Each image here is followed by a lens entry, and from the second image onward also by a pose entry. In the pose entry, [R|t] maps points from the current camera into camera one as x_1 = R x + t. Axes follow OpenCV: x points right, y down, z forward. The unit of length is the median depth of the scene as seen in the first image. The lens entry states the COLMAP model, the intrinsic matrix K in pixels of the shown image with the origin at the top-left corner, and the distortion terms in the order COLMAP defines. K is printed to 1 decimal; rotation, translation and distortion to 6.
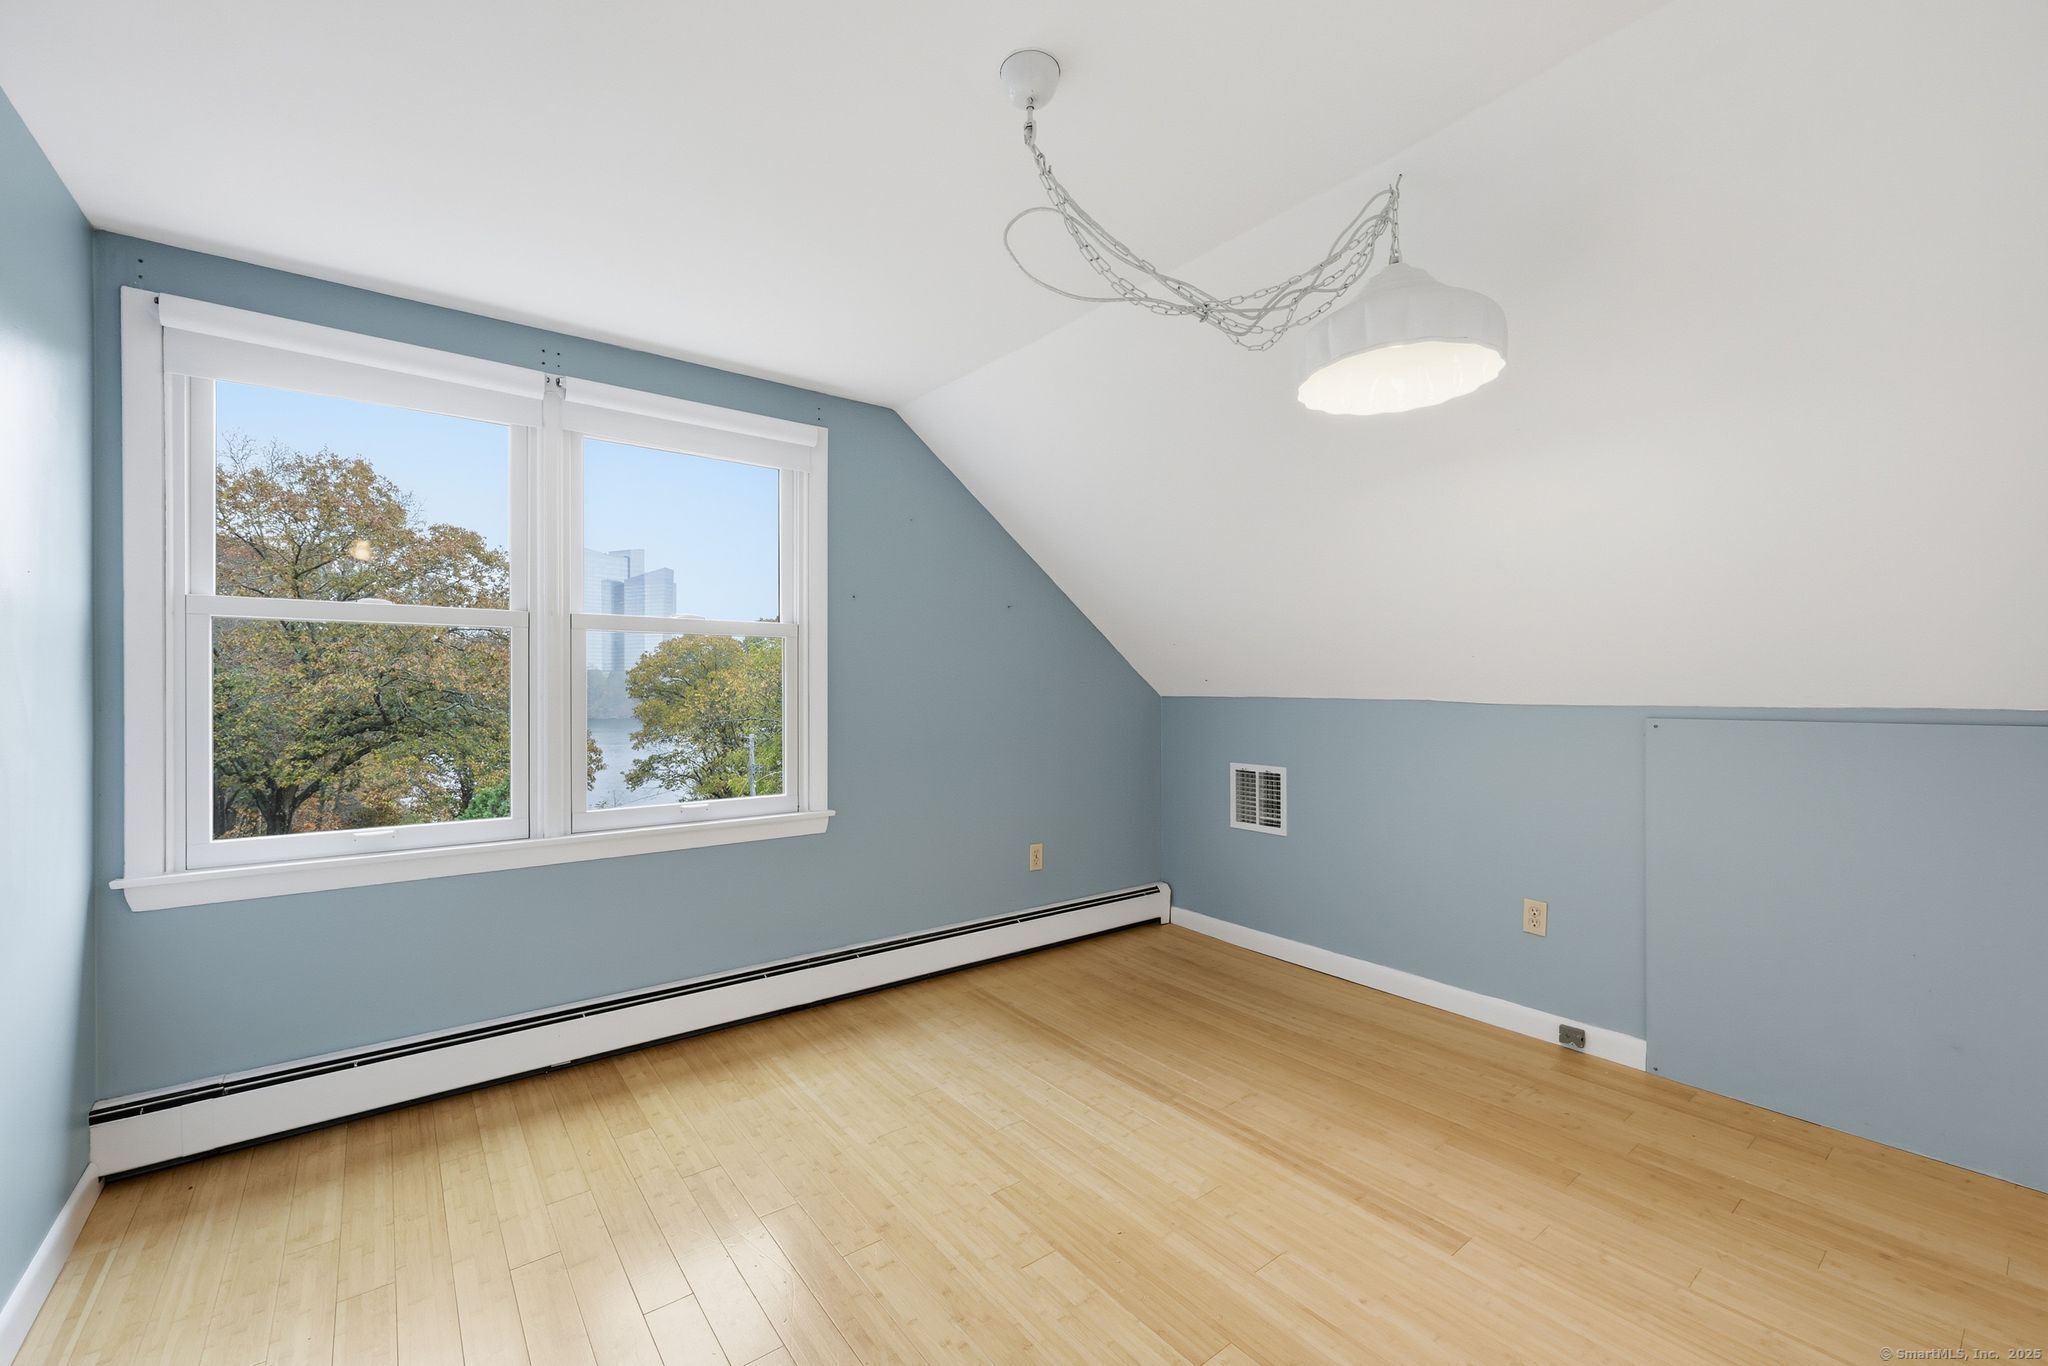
lens RADIAL K [[828.2, 0, 1017.5], [0, 828.2, 684.8], [0, 0, 1]] dist [-0.002336, 0.000137]
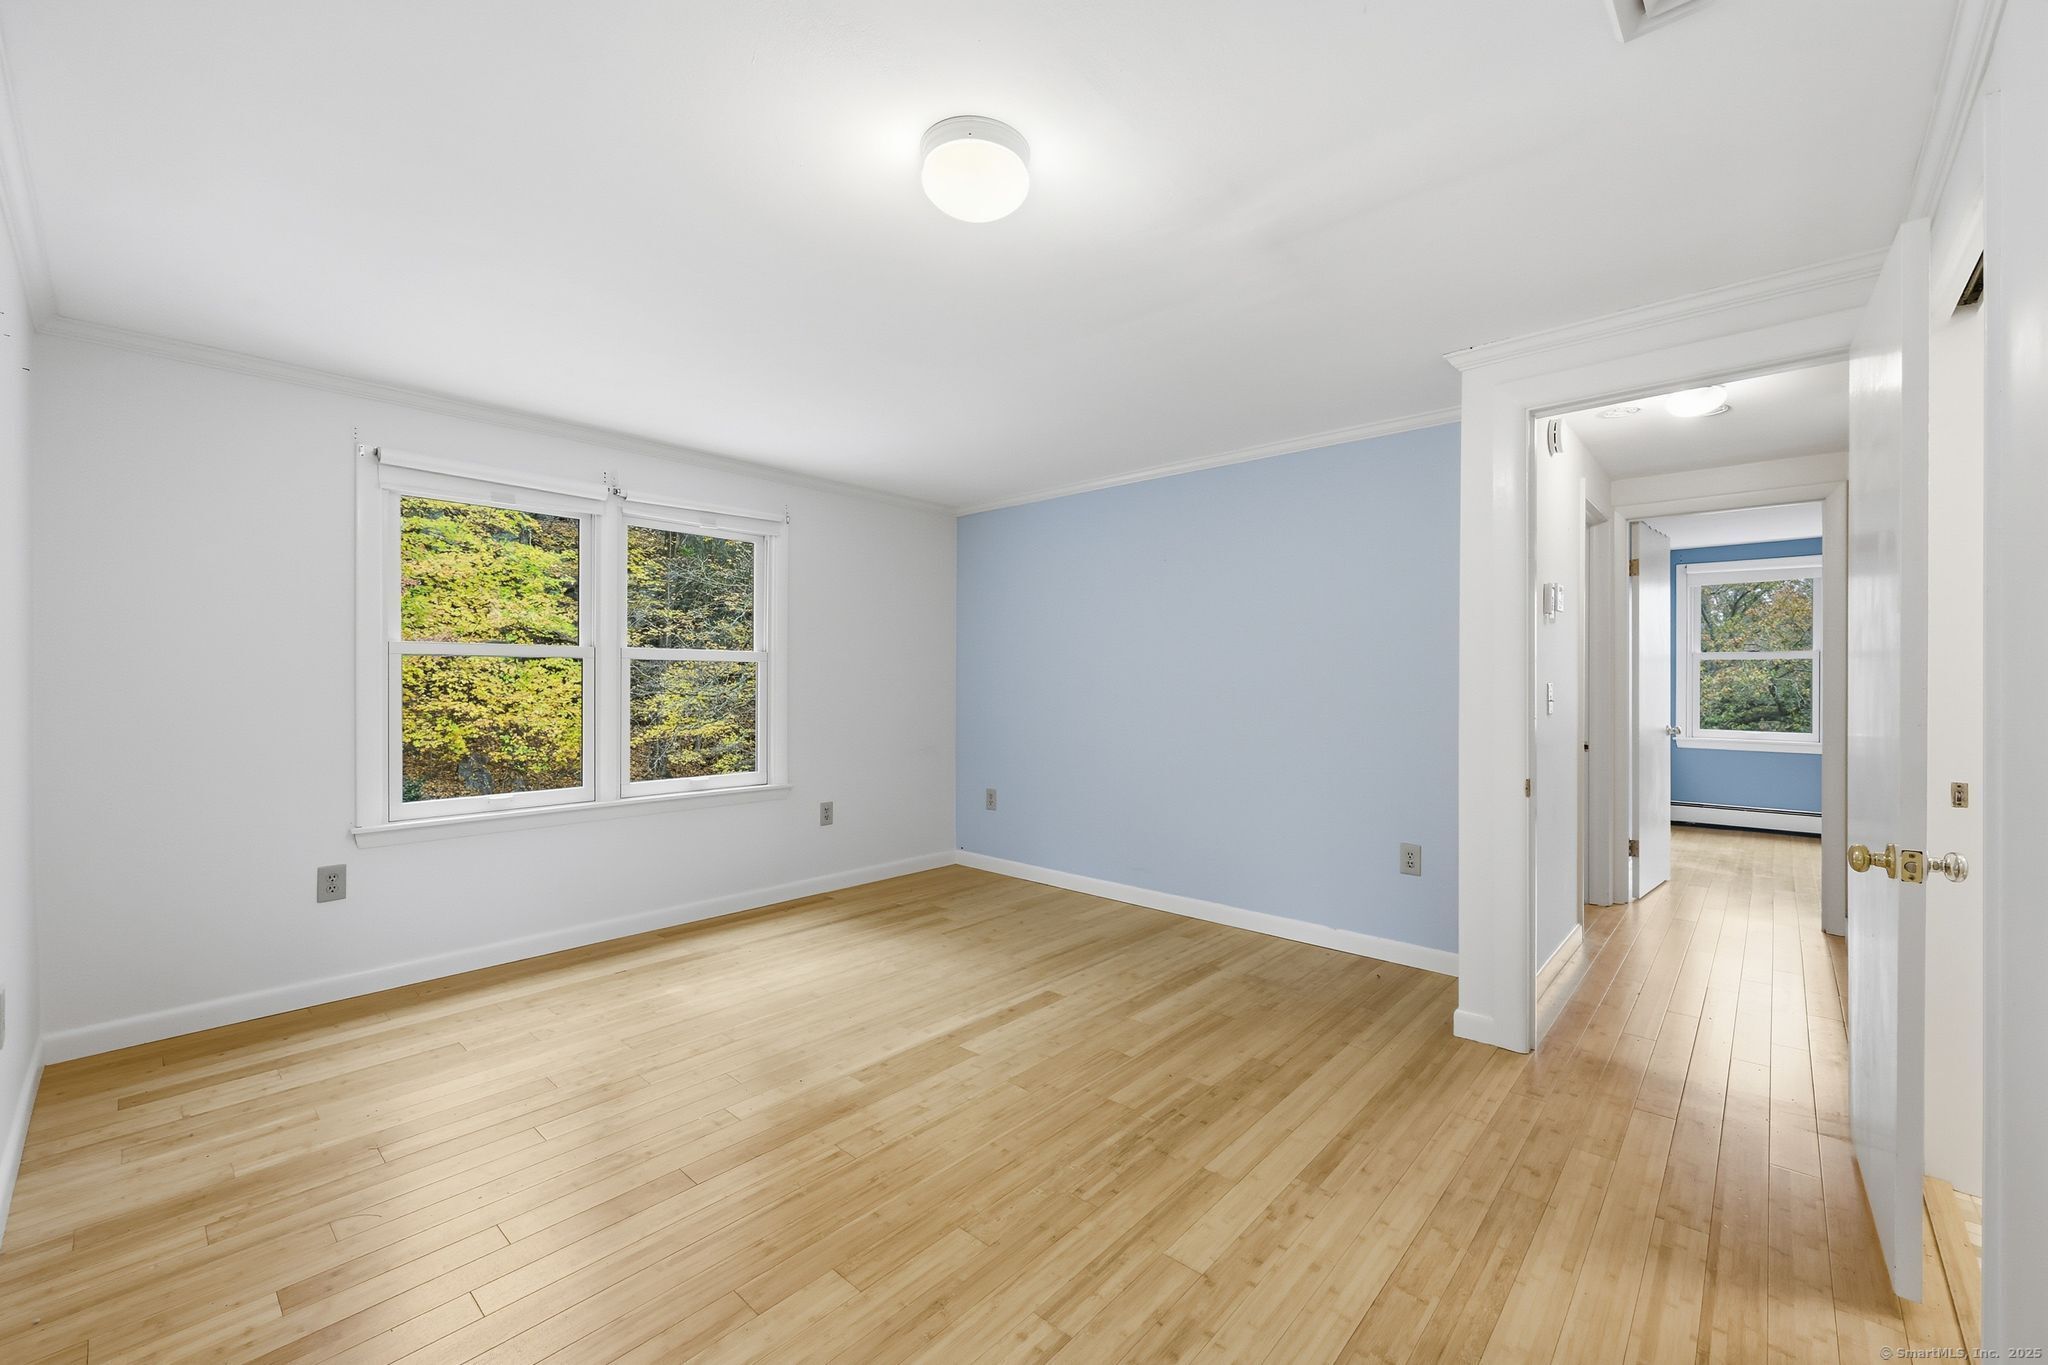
lens RADIAL K [[828.2, 0, 1017.1], [0, 828.2, 679.0], [0, 0, 1]] dist [-0.002336, 0.000137]
pose [[0.168434, 0.003952, -0.985705, 0.100969], [-0.000573, 0.999992, 0.003912, -0.000579], [0.985713, -0.000094, 0.168435, -0.124695]]
